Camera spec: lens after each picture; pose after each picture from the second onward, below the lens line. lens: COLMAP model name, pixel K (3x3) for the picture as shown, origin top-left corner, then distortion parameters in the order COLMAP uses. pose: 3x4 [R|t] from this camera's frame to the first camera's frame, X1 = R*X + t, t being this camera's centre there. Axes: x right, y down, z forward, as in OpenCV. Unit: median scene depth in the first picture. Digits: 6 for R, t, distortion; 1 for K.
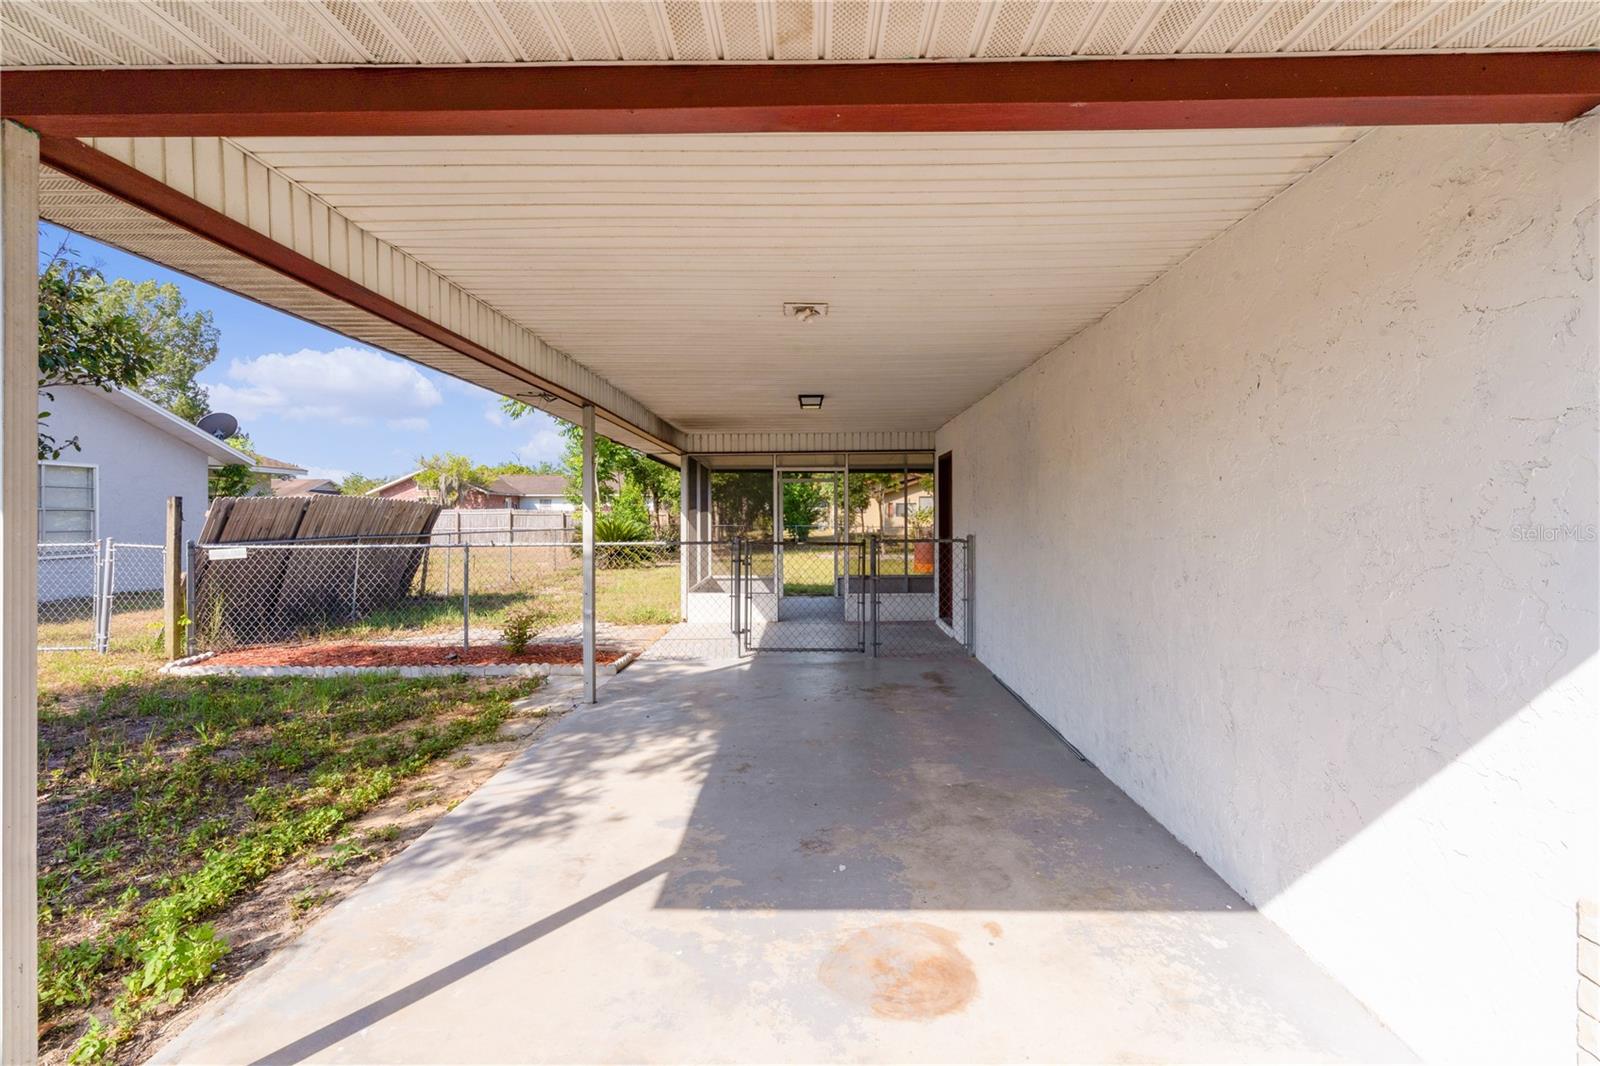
lens RADIAL K [[780.4, 0, 799.4], [0, 780.4, 516.6], [0, 0, 1]] dist [0.001593, 0.000247]
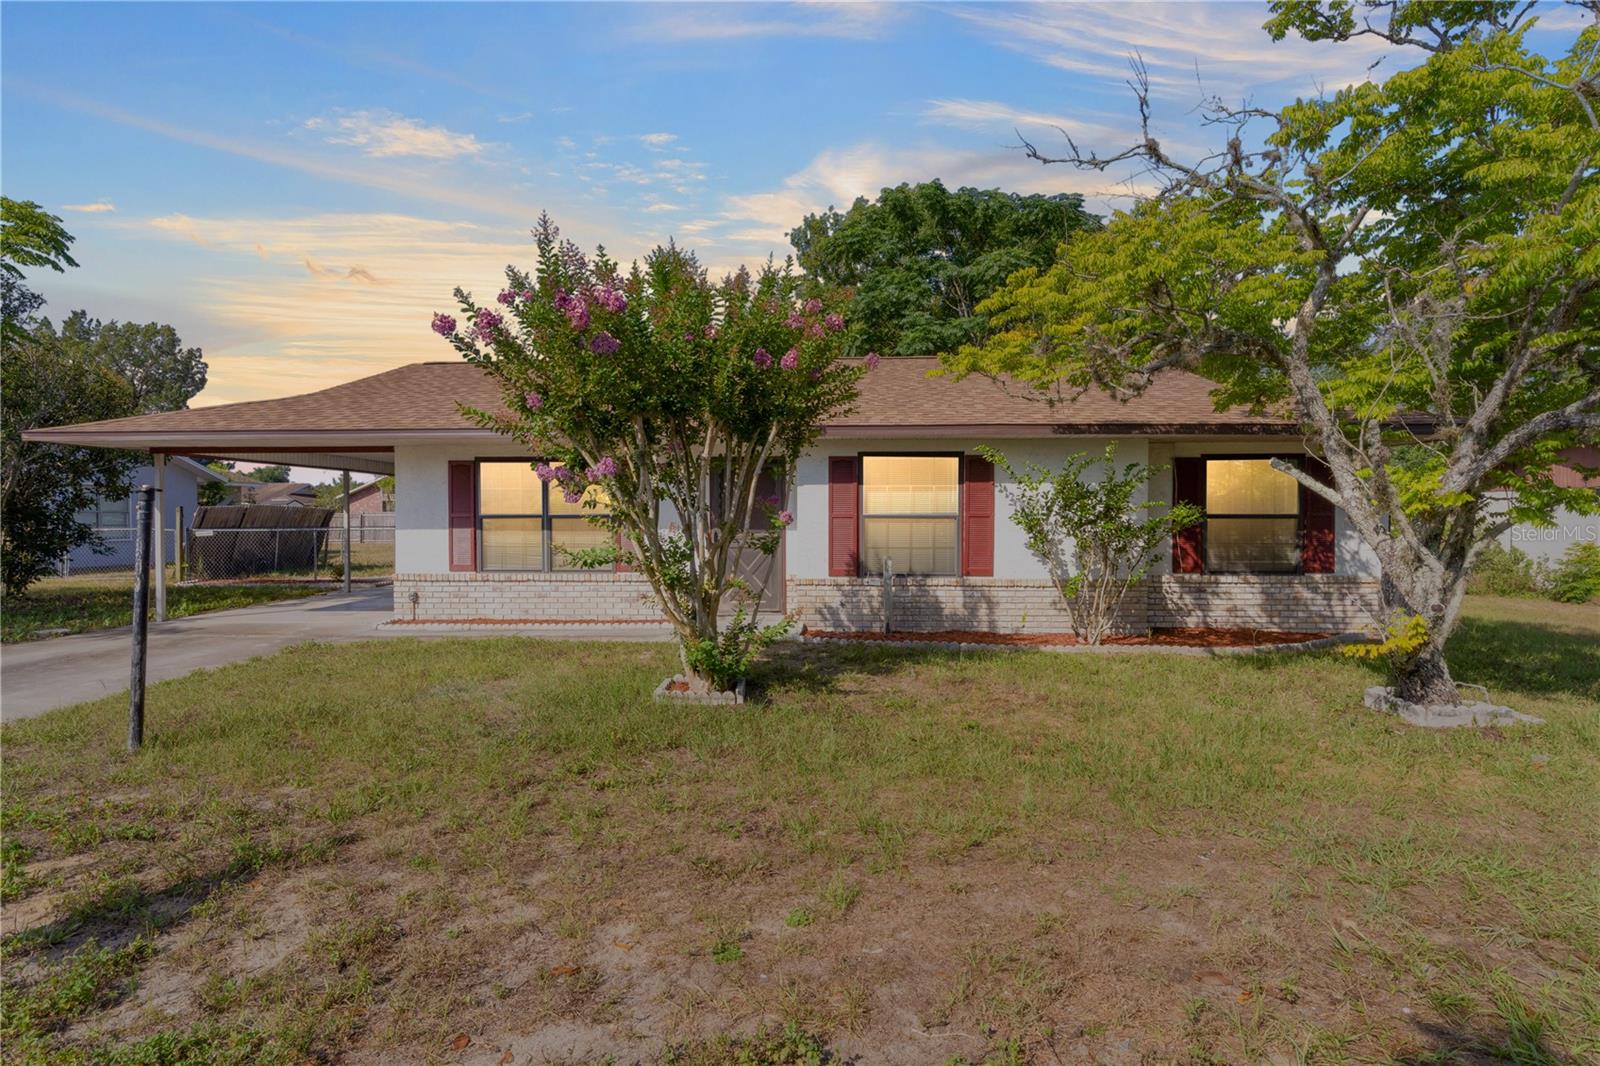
lens RADIAL K [[846.0, 0, 797.8], [0, 846.0, 534.7], [0, 0, 1]] dist [0.003119, 0.000199]
pose [[0.999348, 0.000529, -0.036097, 0.778436], [0.000160, 0.999818, 0.019099, 0.007052], [0.036101, -0.019092, 0.999166, -1.004121]]
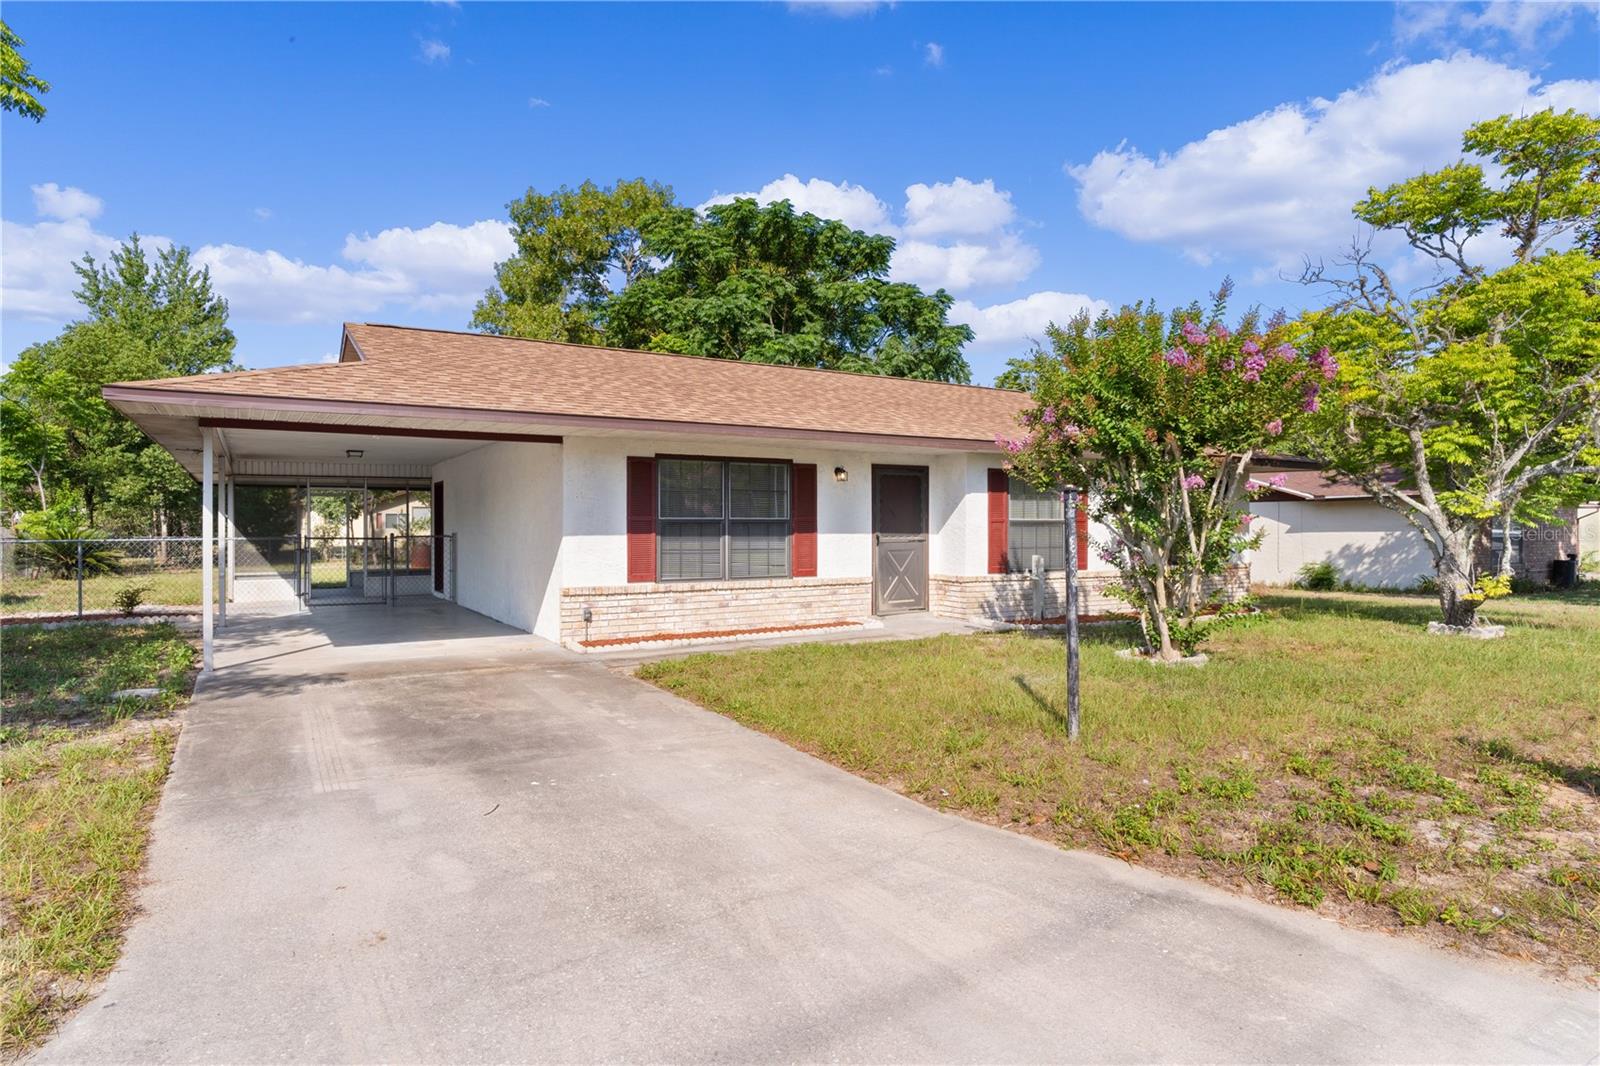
lens RADIAL K [[921.4, 0, 803.1], [0, 921.4, 525.4], [0, 0, 1]] dist [-0.004304, -0.000311]
pose [[0.849490, 0.000399, 0.527605, -0.159533], [0.002388, 0.999987, -0.004601, 0.016309], [-0.527600, 0.005168, 0.849477, -0.913020]]
